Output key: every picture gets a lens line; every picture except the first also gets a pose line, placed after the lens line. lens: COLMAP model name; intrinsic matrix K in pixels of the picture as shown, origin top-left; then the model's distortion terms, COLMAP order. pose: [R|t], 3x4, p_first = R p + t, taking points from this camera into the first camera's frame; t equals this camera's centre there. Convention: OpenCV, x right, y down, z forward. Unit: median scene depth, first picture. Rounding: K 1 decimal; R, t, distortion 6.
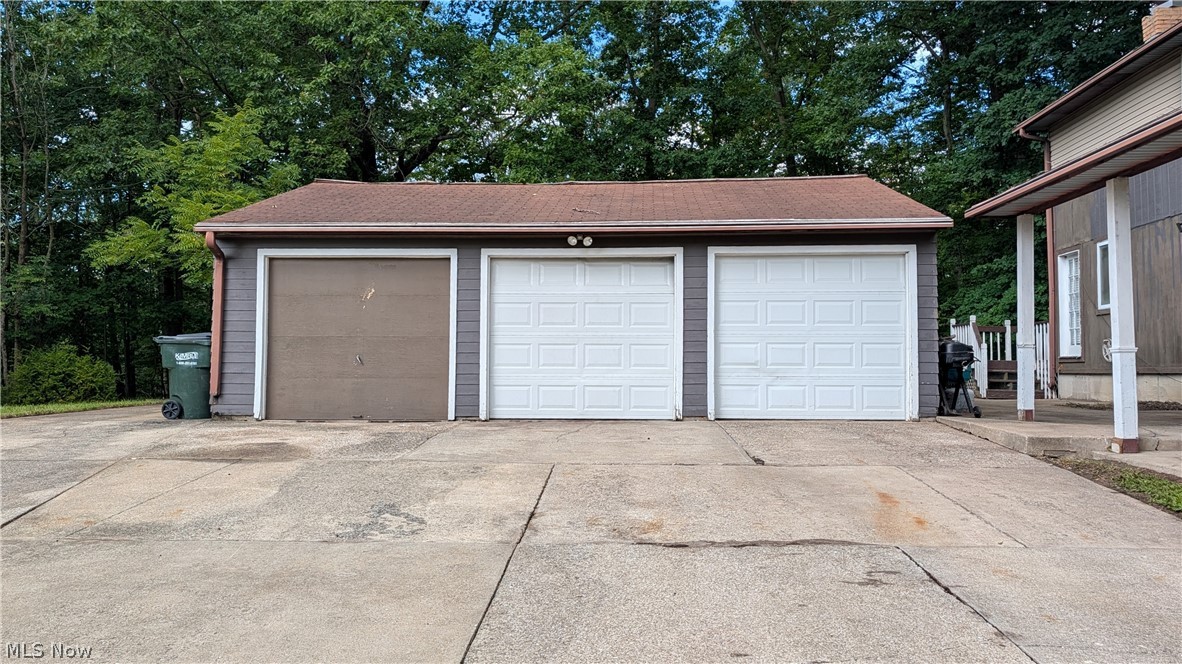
lens RADIAL K [[873.0, 0, 591.0], [0, 873.0, 332.0], [0, 0, 1]] dist [0.008803, 0.001524]
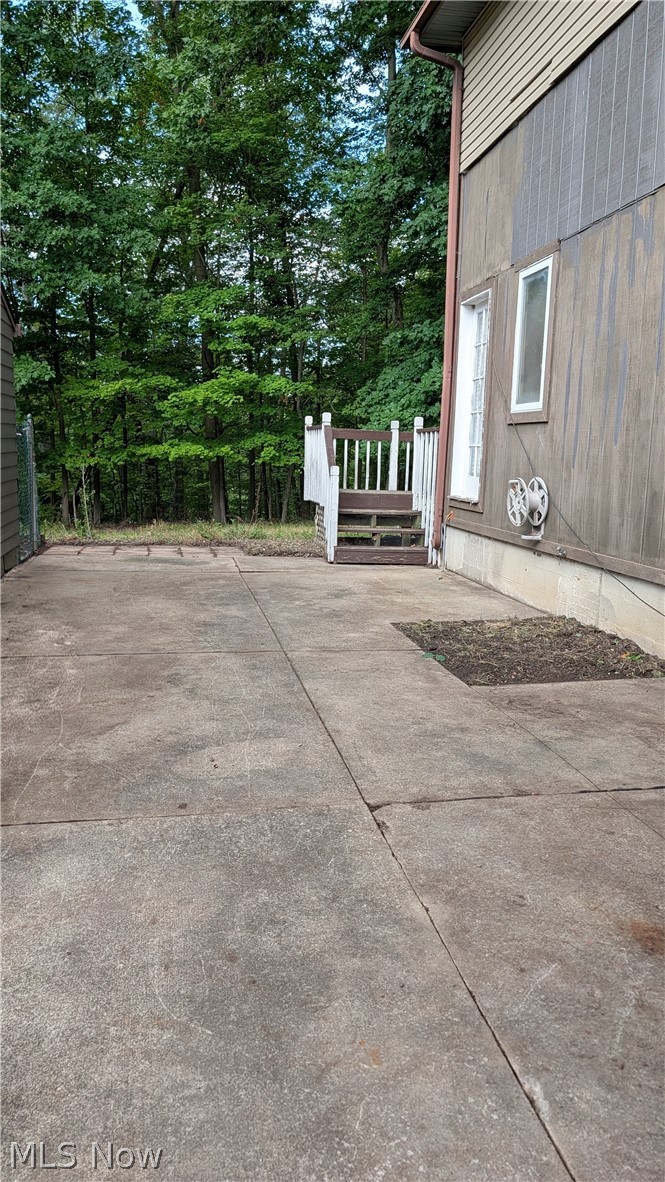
lens RADIAL K [[816.0, 0, 332.5], [0, 816.0, 591.0], [0, 0, 1]] dist [0.010256, 0.000835]
pose [[0.967256, -0.025897, 0.252478, 0.397371], [-0.030392, 0.975804, 0.216523, -0.026583], [-0.251977, -0.217106, 0.943066, 0.621996]]
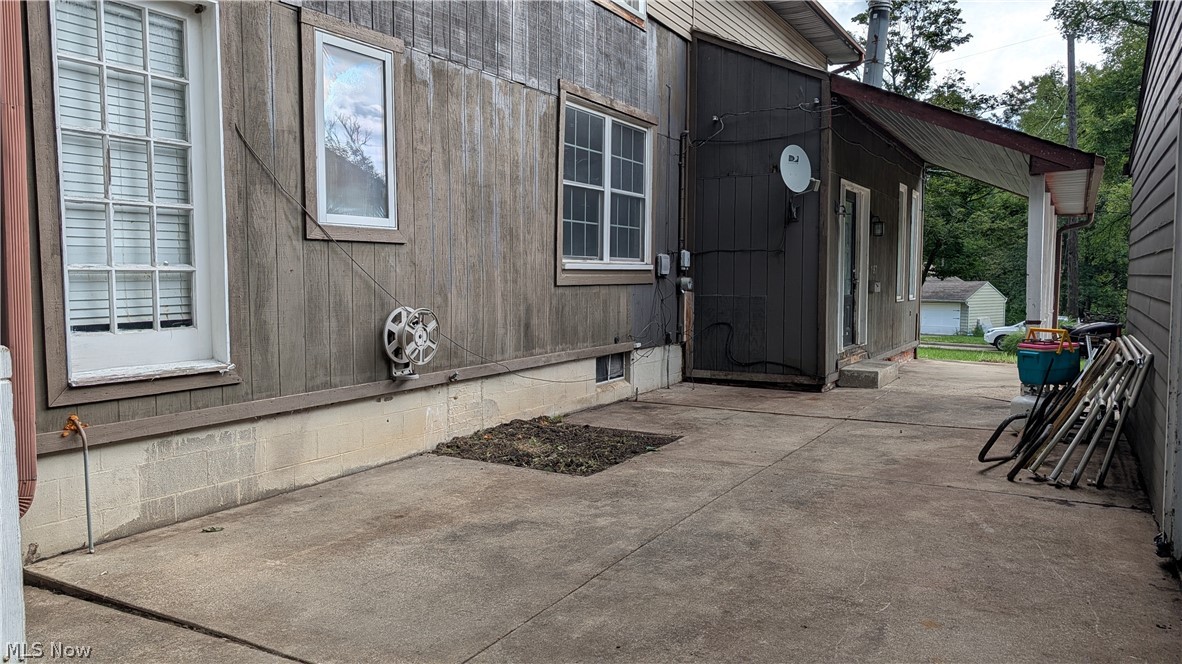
lens RADIAL K [[816.0, 0, 591.0], [0, 816.0, 332.0], [0, 0, 1]] dist [0.010256, 0.000835]
pose [[-0.892116, -0.029038, 0.450873, 0.368587], [-0.016944, 0.999381, 0.030837, 0.006248], [-0.451489, 0.019870, -0.892055, 1.371238]]
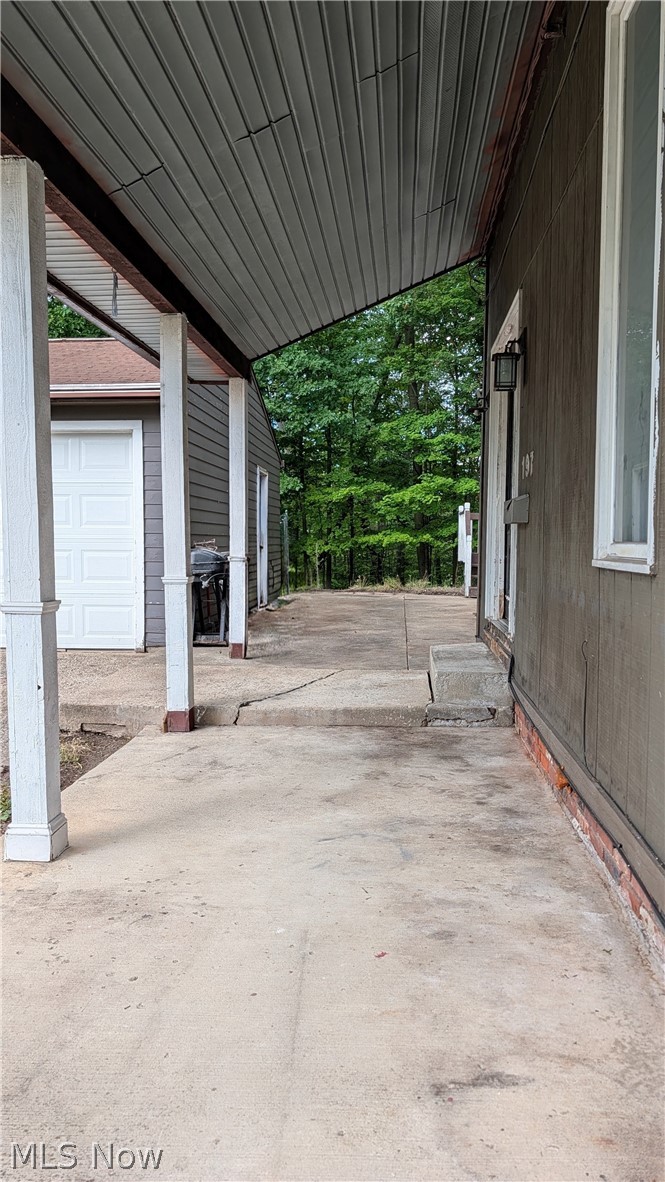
lens RADIAL K [[816.0, 0, 332.5], [0, 816.0, 591.0], [0, 0, 1]] dist [0.010256, 0.000835]
pose [[0.999723, 0.000922, -0.023524, 0.418824], [0.001478, 0.994802, 0.101820, -0.018728], [0.023496, -0.101827, 0.994525, 0.217396]]
